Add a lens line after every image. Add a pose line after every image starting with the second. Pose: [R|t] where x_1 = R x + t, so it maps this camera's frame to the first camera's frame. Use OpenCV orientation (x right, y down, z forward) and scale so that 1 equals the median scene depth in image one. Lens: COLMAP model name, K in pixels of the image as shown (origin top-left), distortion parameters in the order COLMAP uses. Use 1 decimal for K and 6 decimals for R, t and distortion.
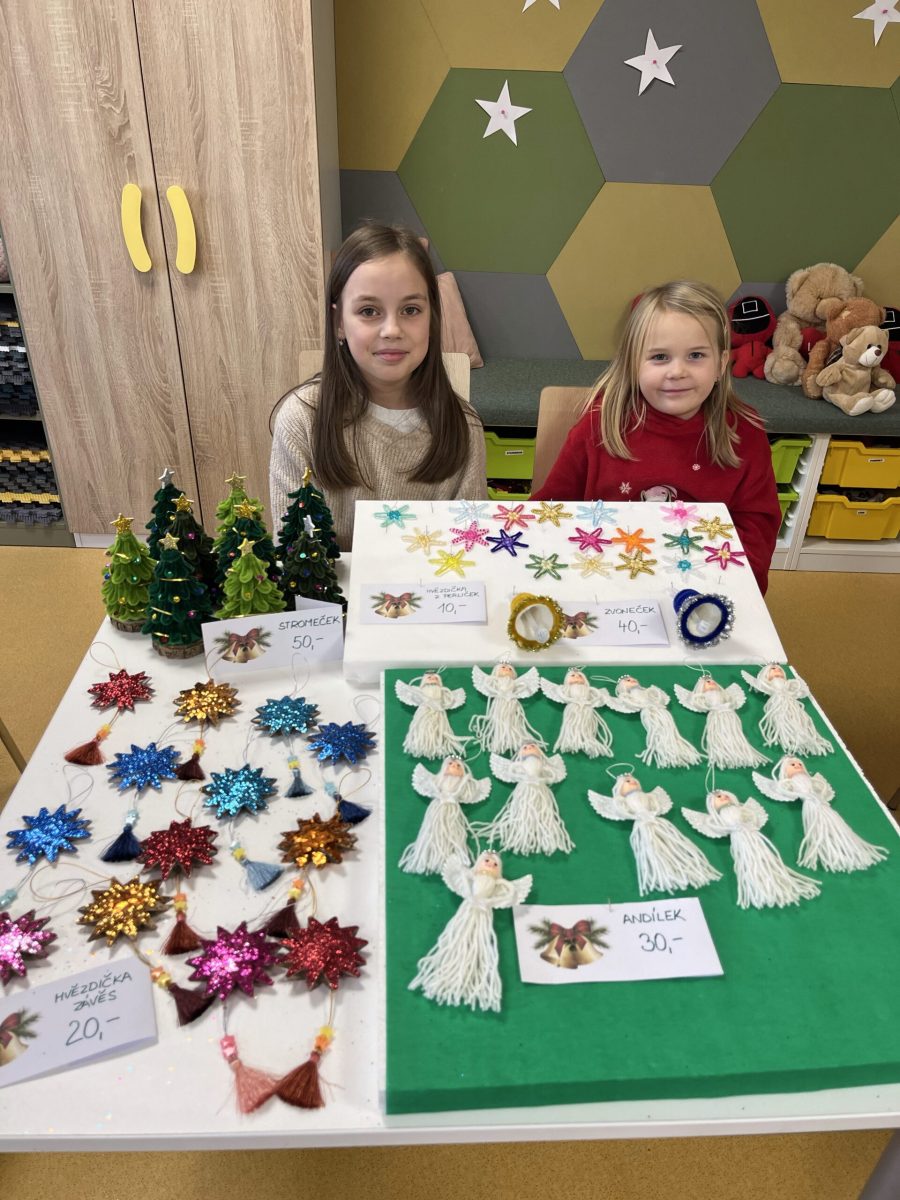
lens RADIAL K [[889.7, 0, 450.0], [0, 889.7, 600.0], [0, 0, 1]] dist [0.063753, -0.084099]
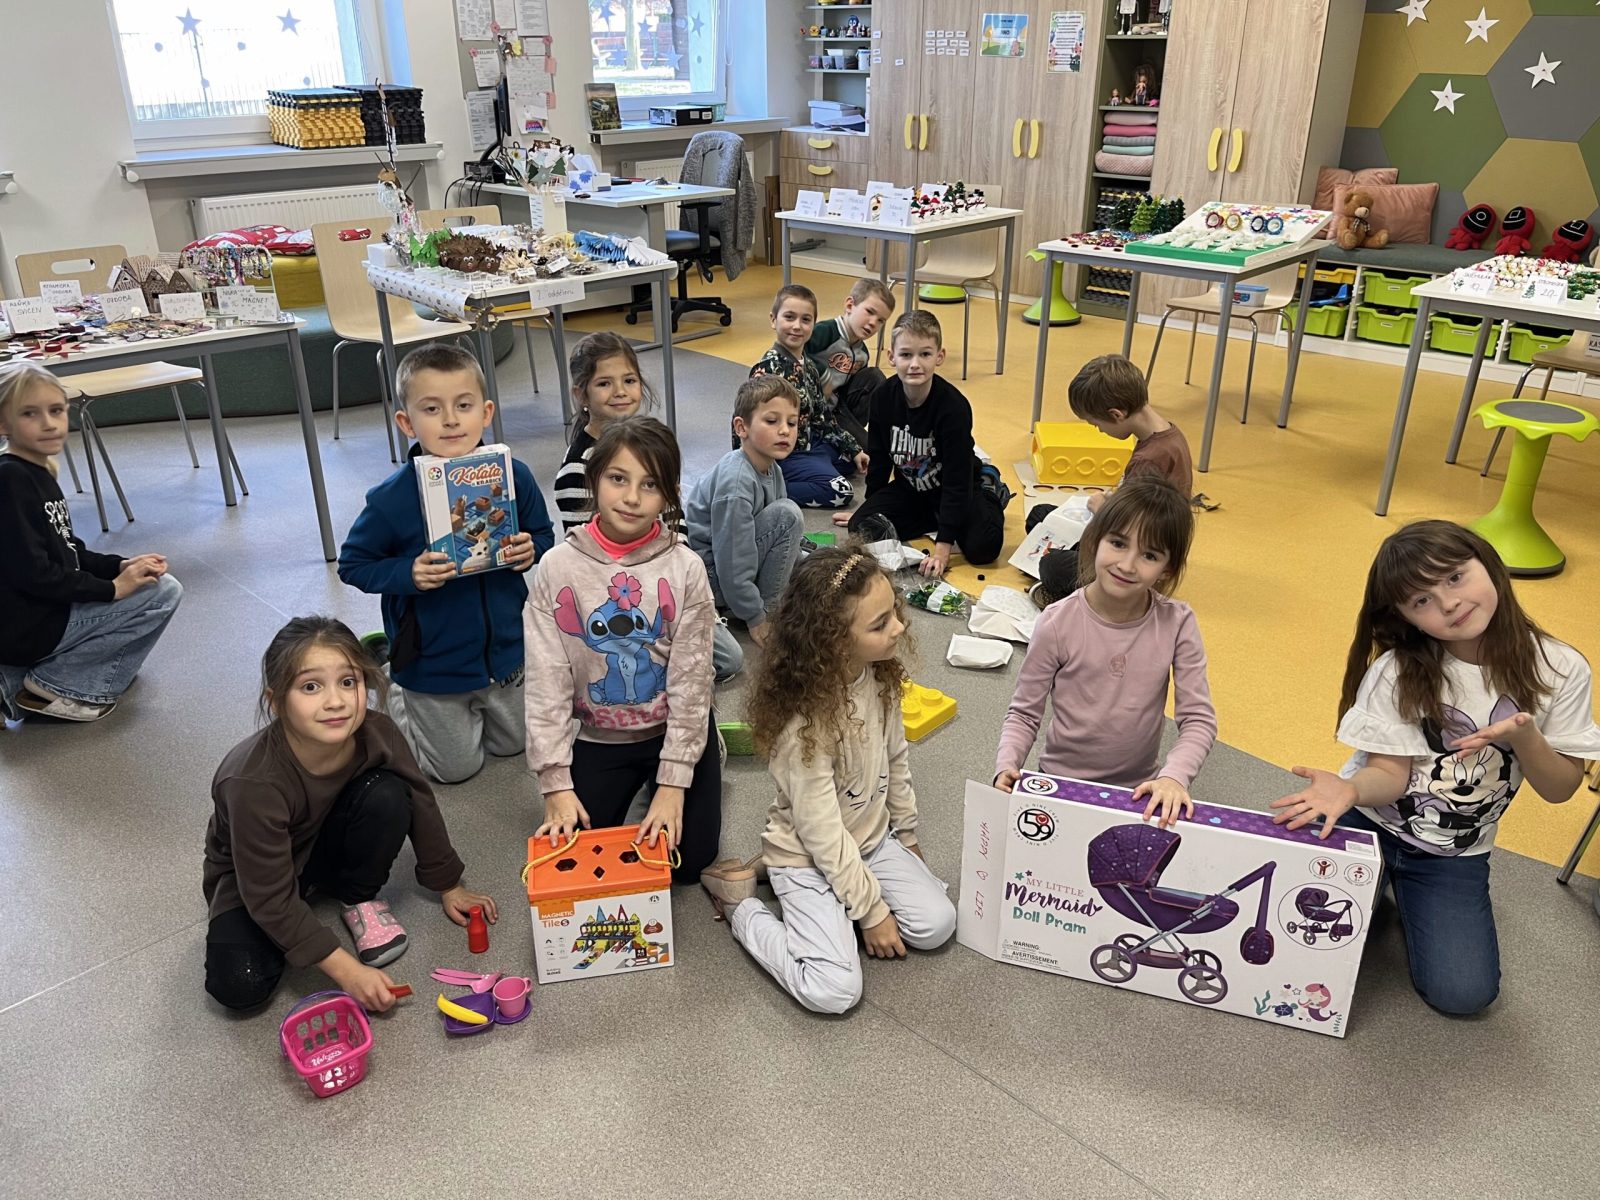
lens RADIAL K [[1165.9, 0, 800.0], [0, 1165.9, 600.0], [0, 0, 1]] dist [0.052509, -0.079680]
pose [[0.707332, 0.272008, -0.652452, 1.832916], [-0.347530, 0.937563, 0.014109, 1.524922], [0.615553, 0.216767, 0.757699, -2.516887]]
